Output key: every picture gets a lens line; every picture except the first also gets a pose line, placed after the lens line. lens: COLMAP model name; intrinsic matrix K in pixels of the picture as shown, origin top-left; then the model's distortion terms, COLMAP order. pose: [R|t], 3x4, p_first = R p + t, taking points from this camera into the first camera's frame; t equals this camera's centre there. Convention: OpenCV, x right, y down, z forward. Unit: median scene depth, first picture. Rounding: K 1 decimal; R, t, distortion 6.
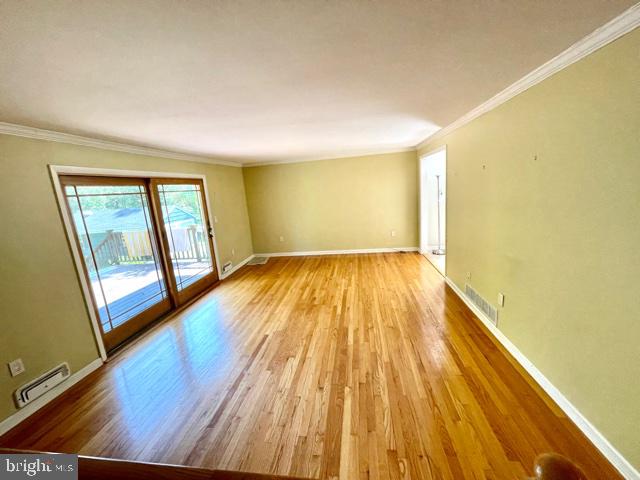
lens RADIAL K [[258.6, 0, 320.2], [0, 258.6, 238.3], [0, 0, 1]] dist [-0.002187, 0.001008]
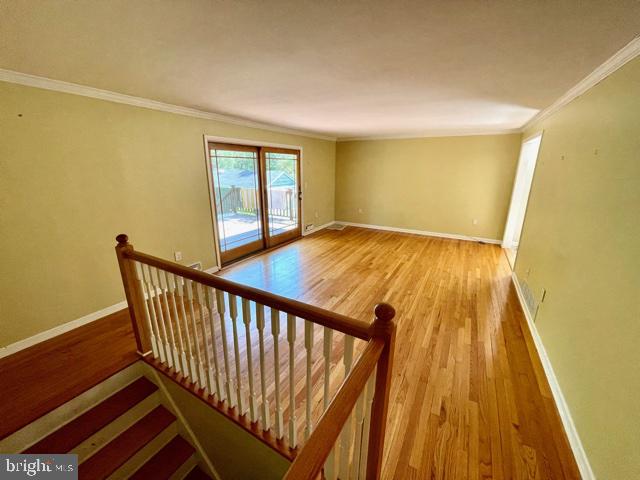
lens RADIAL K [[258.6, 0, 320.3], [0, 258.6, 238.9], [0, 0, 1]] dist [-0.002187, 0.001008]
pose [[0.924775, 0.181480, -0.334449, 0.127018], [-0.149518, 0.981549, 0.119186, 0.021820], [0.349908, -0.060214, 0.934847, -0.135992]]
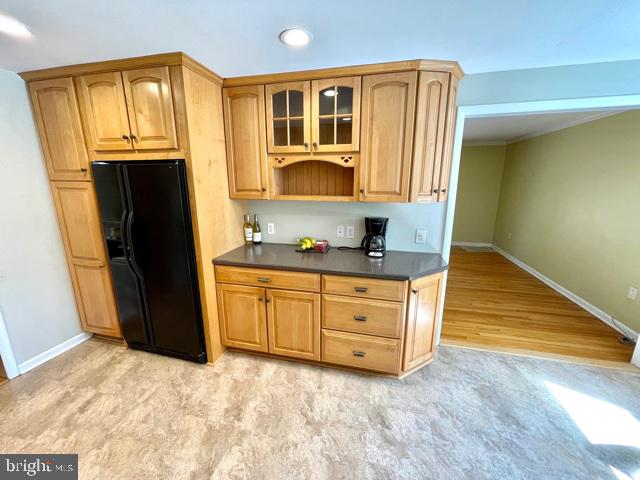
lens RADIAL K [[258.6, 0, 320.8], [0, 258.6, 238.5], [0, 0, 1]] dist [-0.002187, 0.001008]
pose [[-0.100959, 0.300430, -0.948446, 1.065779], [-0.185791, 0.930853, 0.314634, -0.209901], [0.977389, 0.207977, -0.038161, 0.739858]]
